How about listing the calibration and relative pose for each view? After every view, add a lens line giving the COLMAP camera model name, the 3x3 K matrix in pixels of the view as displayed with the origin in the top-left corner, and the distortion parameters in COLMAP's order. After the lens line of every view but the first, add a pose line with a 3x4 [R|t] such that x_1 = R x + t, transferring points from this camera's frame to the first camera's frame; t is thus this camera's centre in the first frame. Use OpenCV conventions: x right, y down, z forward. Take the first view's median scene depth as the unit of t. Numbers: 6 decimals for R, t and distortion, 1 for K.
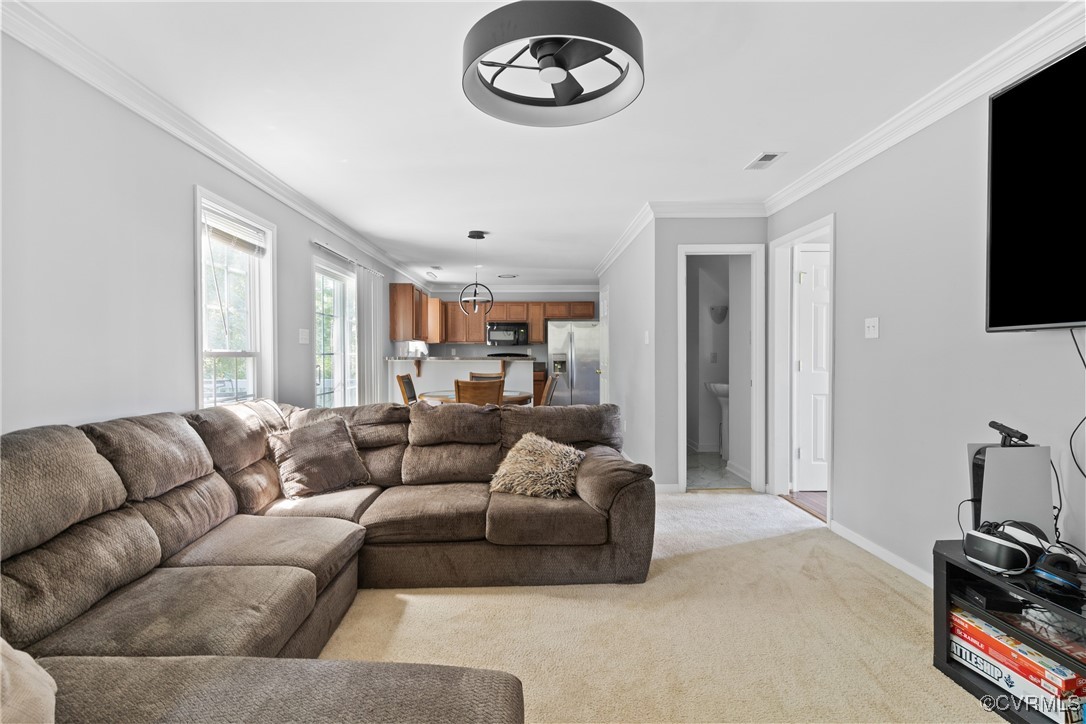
lens RADIAL K [[519.8, 0, 538.1], [0, 519.8, 359.8], [0, 0, 1]] dist [0.000957, 0.003171]
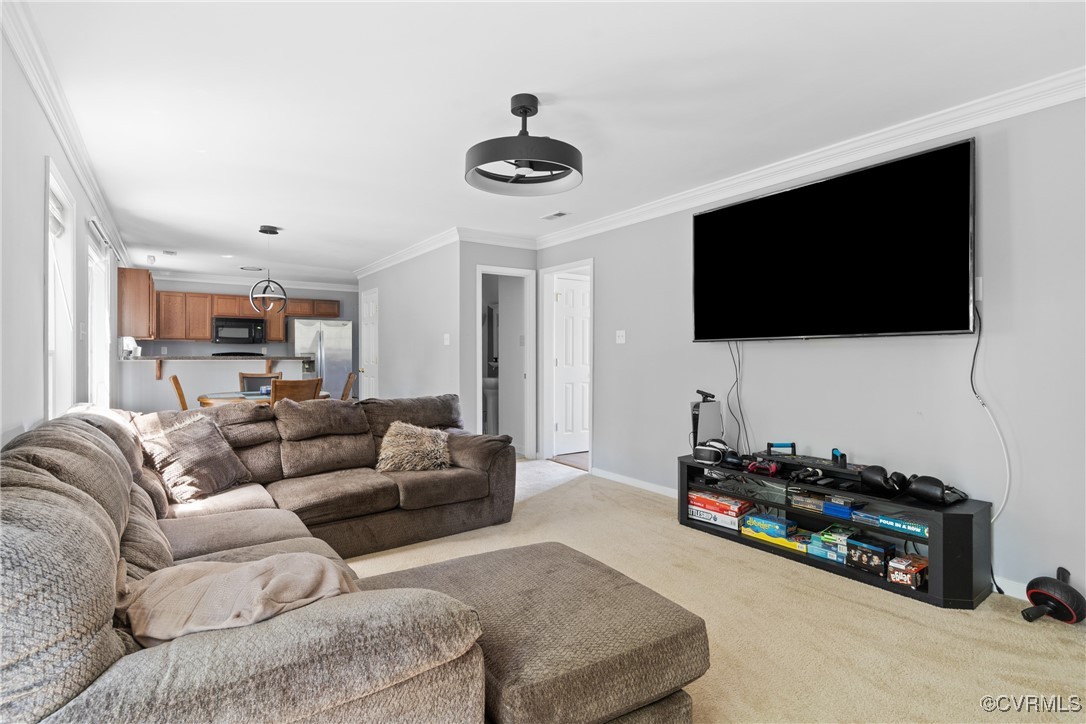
lens RADIAL K [[519.8, 0, 549.3], [0, 519.8, 353.8], [0, 0, 1]] dist [0.000957, 0.003171]
pose [[0.825615, 0.002094, 0.564230, -0.435726], [0.004030, 0.999946, -0.009608, 0.003302], [-0.564220, 0.010206, 0.825562, -0.167997]]
